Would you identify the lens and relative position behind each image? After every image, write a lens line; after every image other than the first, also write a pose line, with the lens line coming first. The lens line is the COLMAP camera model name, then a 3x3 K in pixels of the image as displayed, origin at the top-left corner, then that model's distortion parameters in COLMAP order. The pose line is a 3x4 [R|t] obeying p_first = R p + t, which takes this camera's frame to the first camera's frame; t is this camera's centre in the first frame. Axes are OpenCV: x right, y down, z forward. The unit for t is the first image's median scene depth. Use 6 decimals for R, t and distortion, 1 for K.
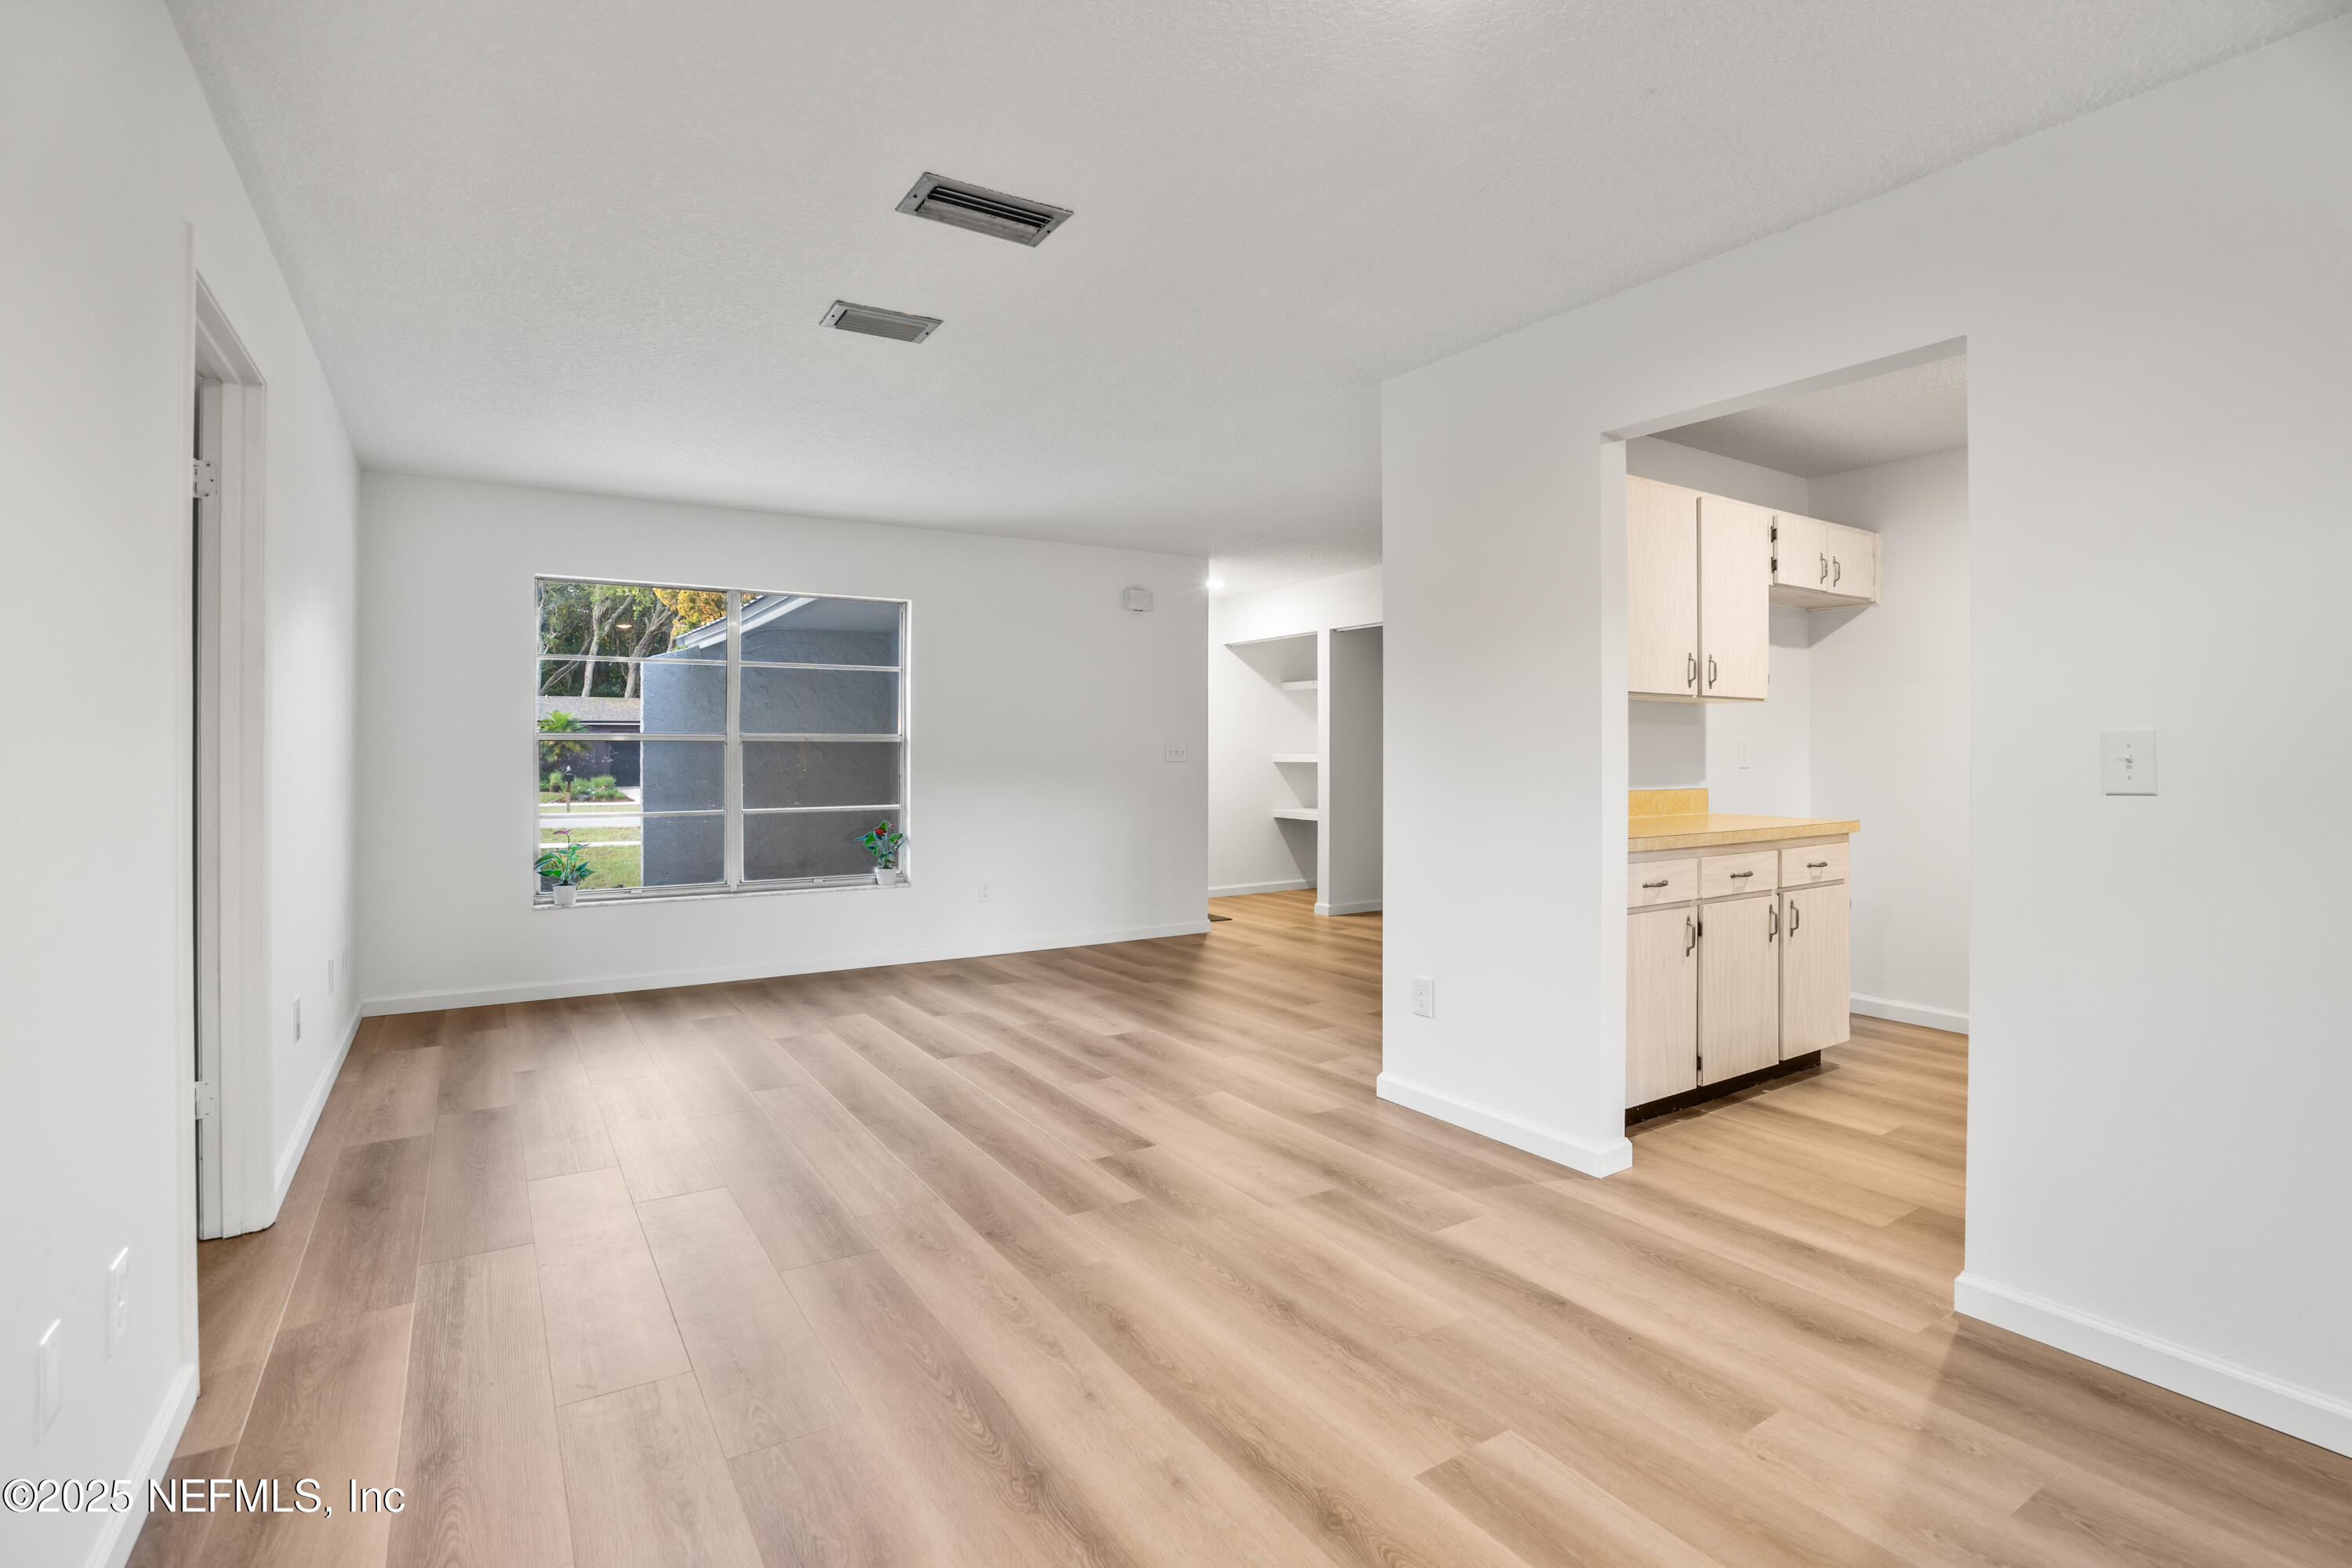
lens RADIAL K [[1108.9, 0, 1183.7], [0, 1108.9, 775.0], [0, 0, 1]] dist [-0.066061, 0.027299]
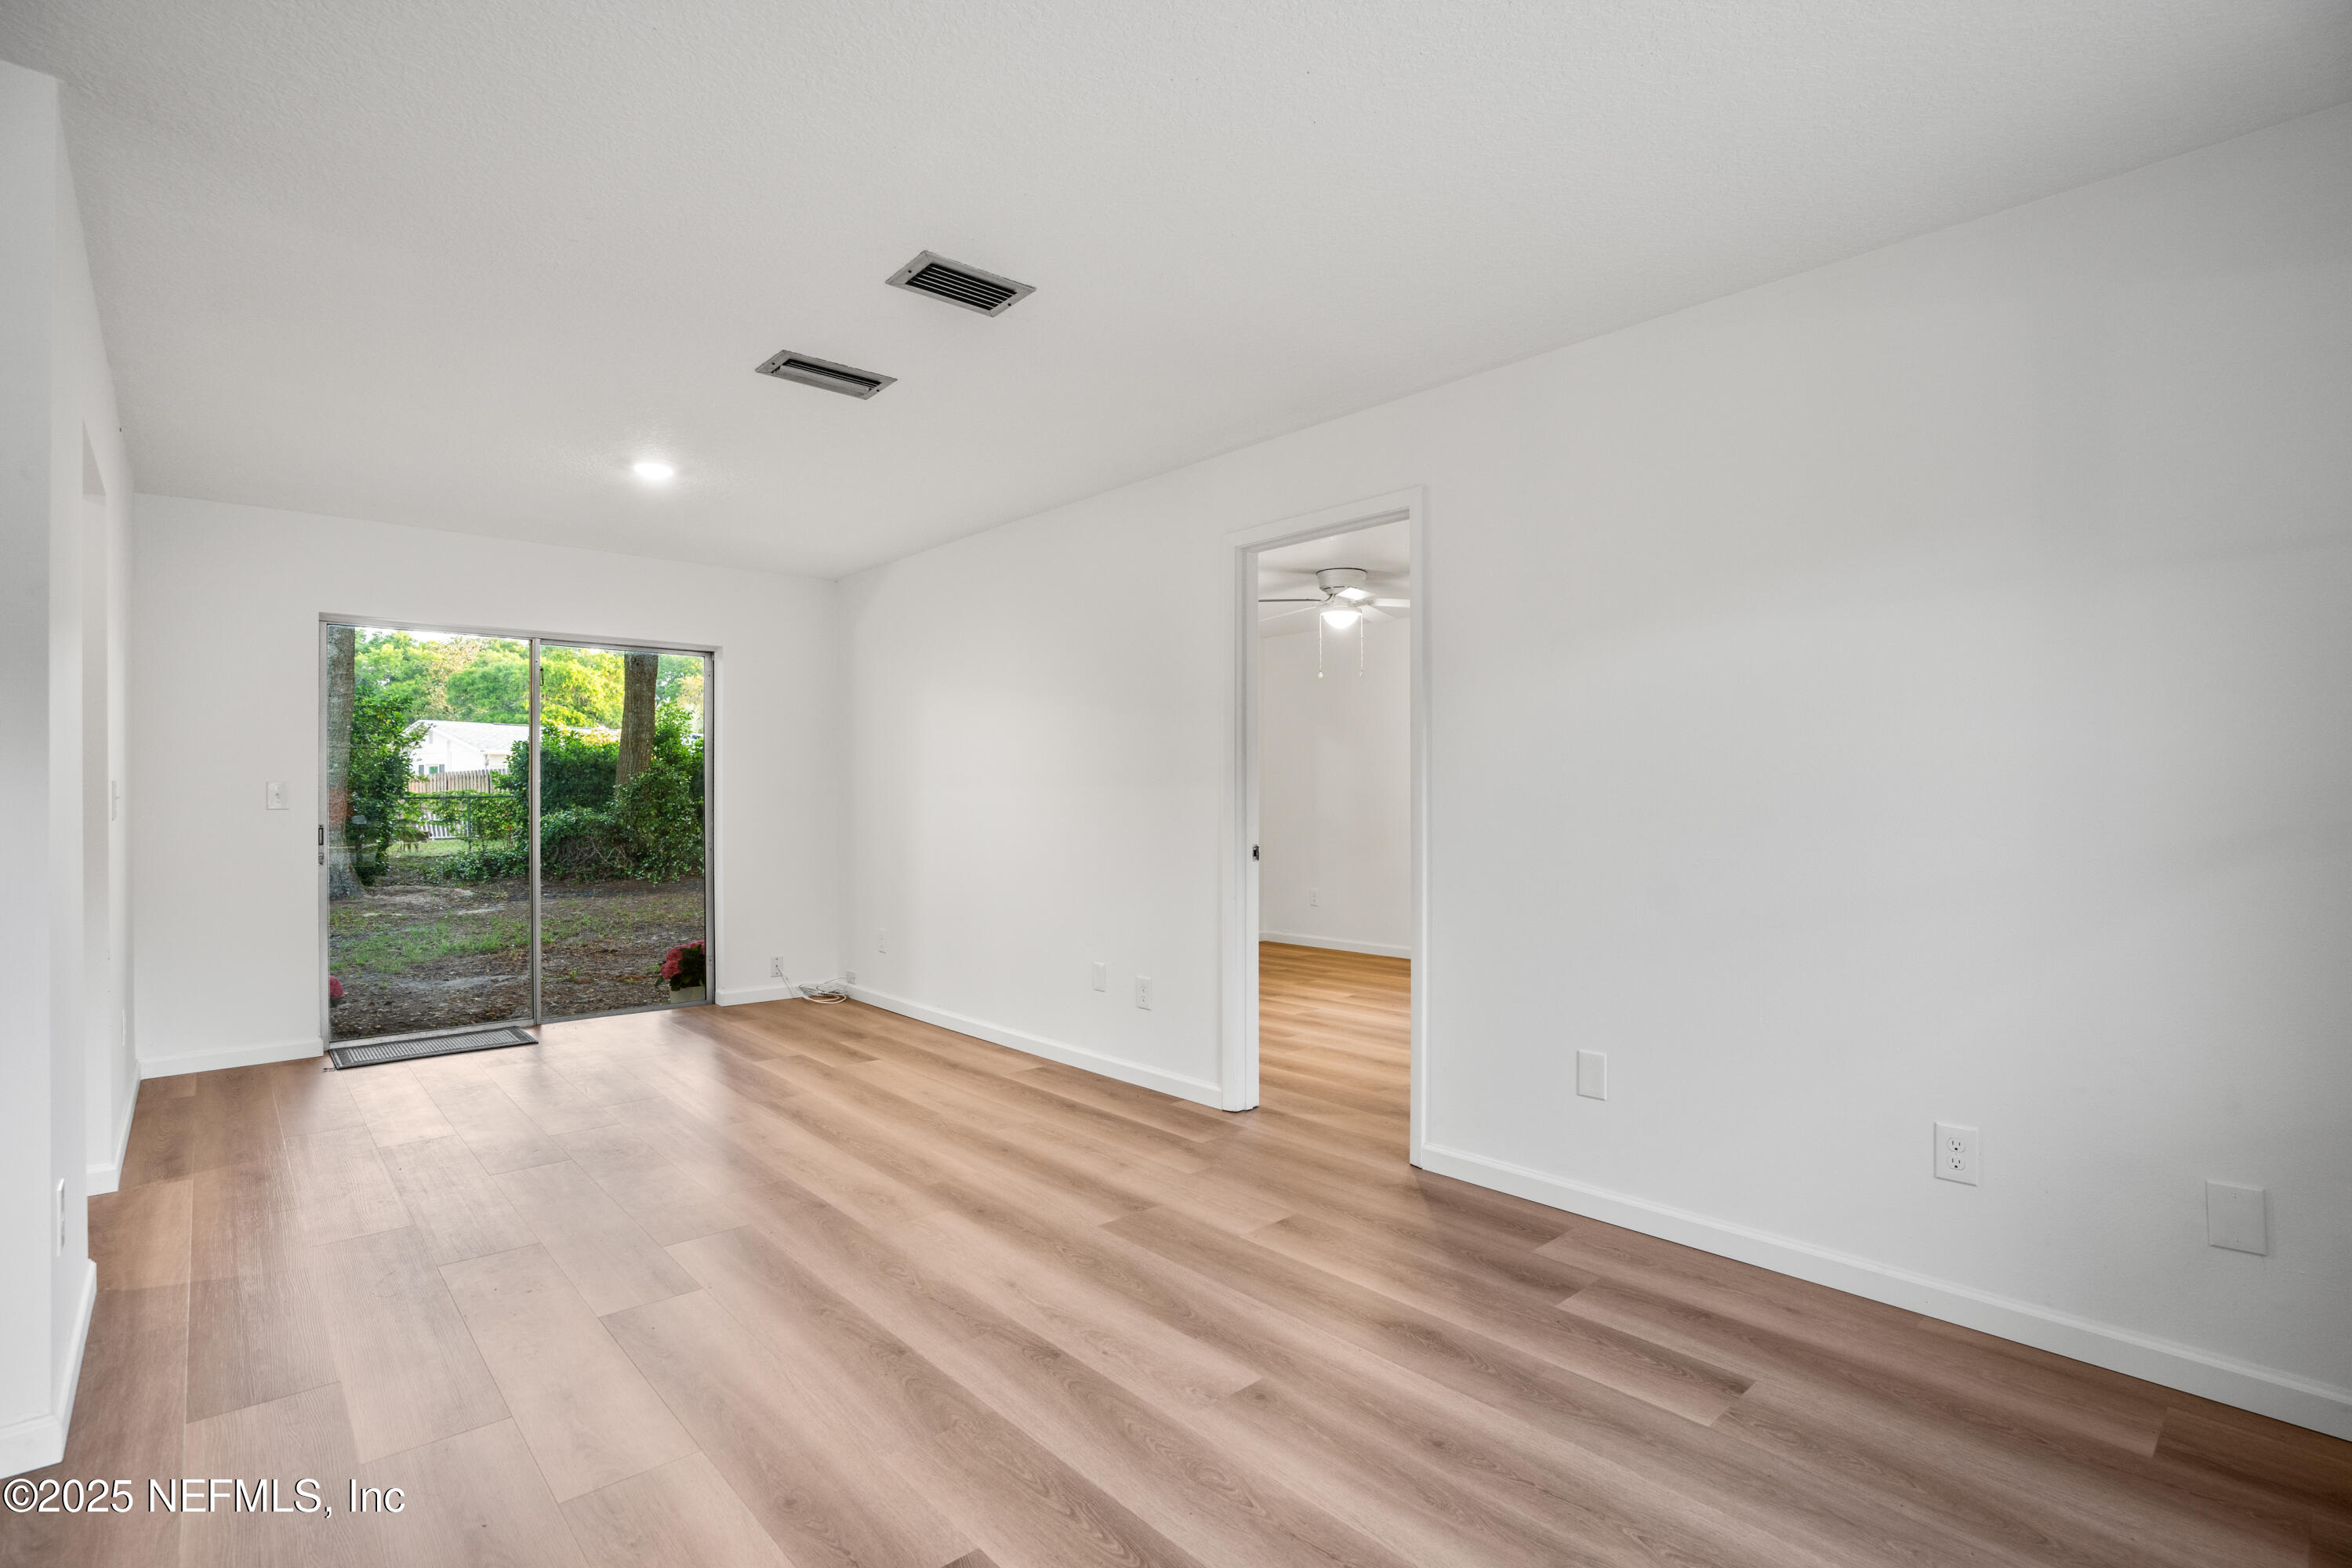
lens RADIAL K [[1100.2, 0, 1183.9], [0, 1100.2, 796.3], [0, 0, 1]] dist [-0.046583, 0.014986]
pose [[-0.986639, 0.000470, -0.162923, -0.269956], [-0.002771, 0.999803, 0.019665, -0.031382], [0.162900, 0.019854, -0.986443, 1.610777]]
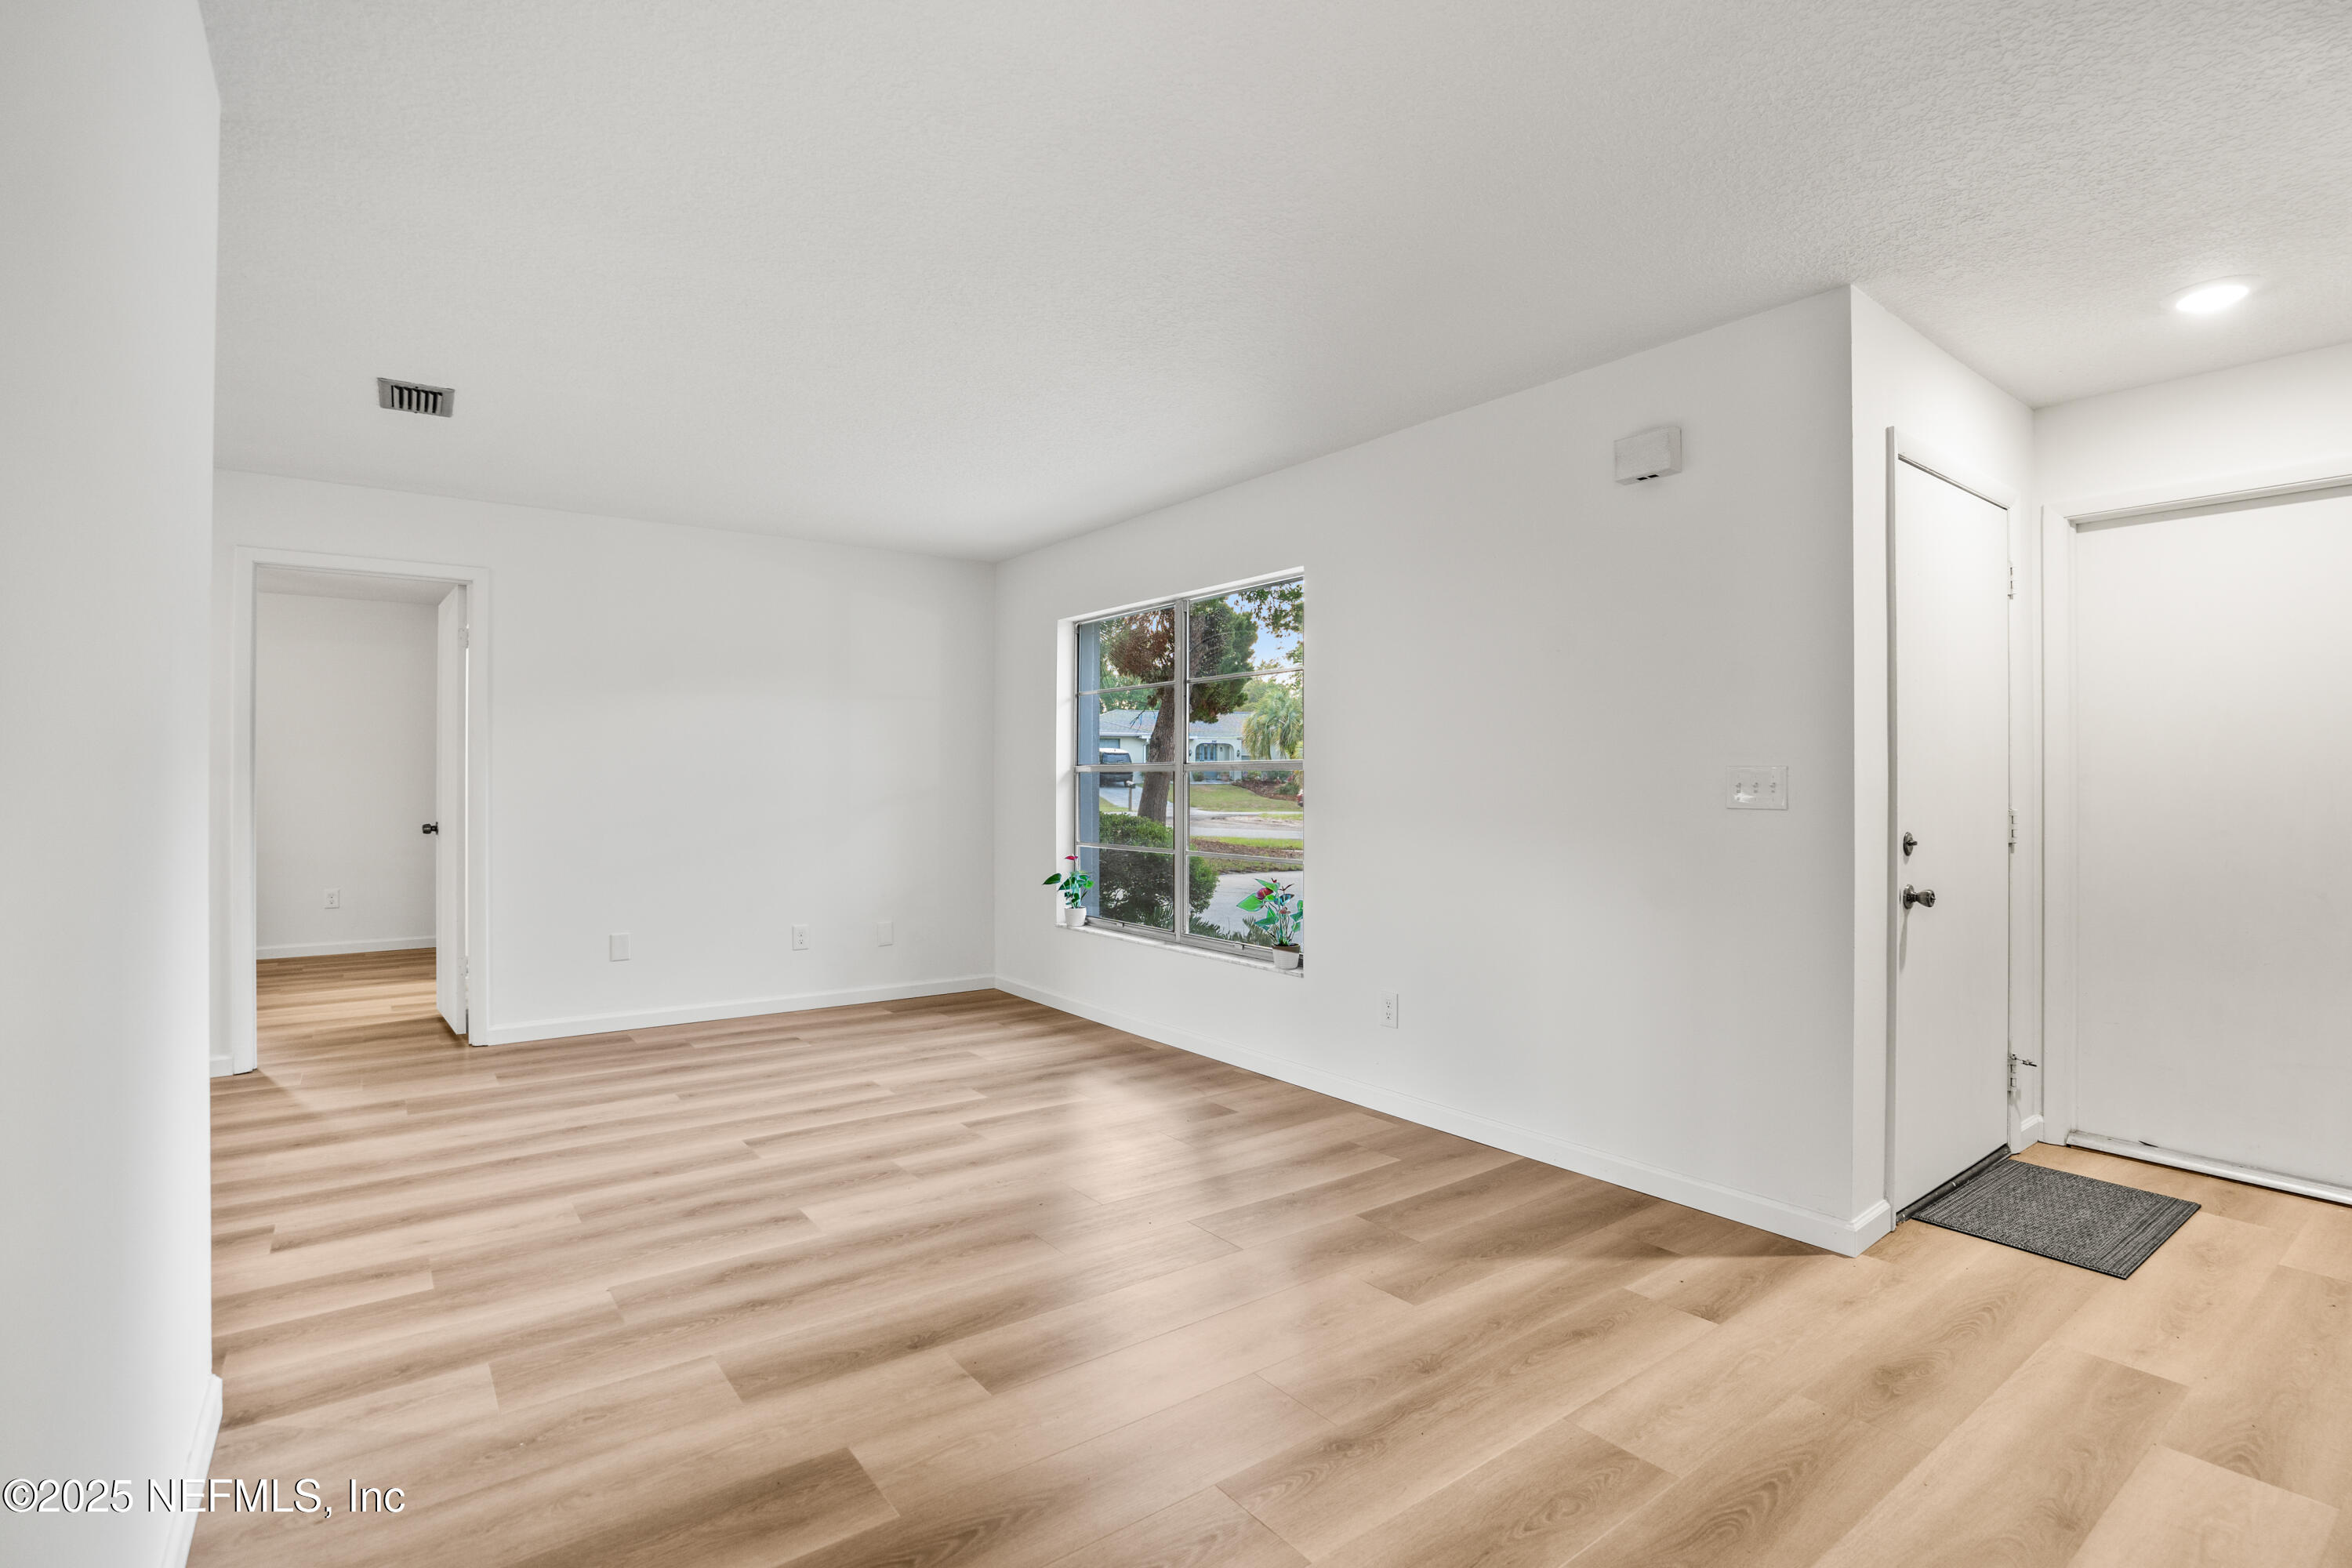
lens RADIAL K [[1108.9, 0, 1183.7], [0, 1108.9, 775.0], [0, 0, 1]] dist [-0.066061, 0.027299]
pose [[0.076926, -0.006010, -0.997019, 0.761202], [-0.022489, 0.999717, -0.007762, -0.034482], [0.996783, 0.023019, 0.076769, 1.468195]]
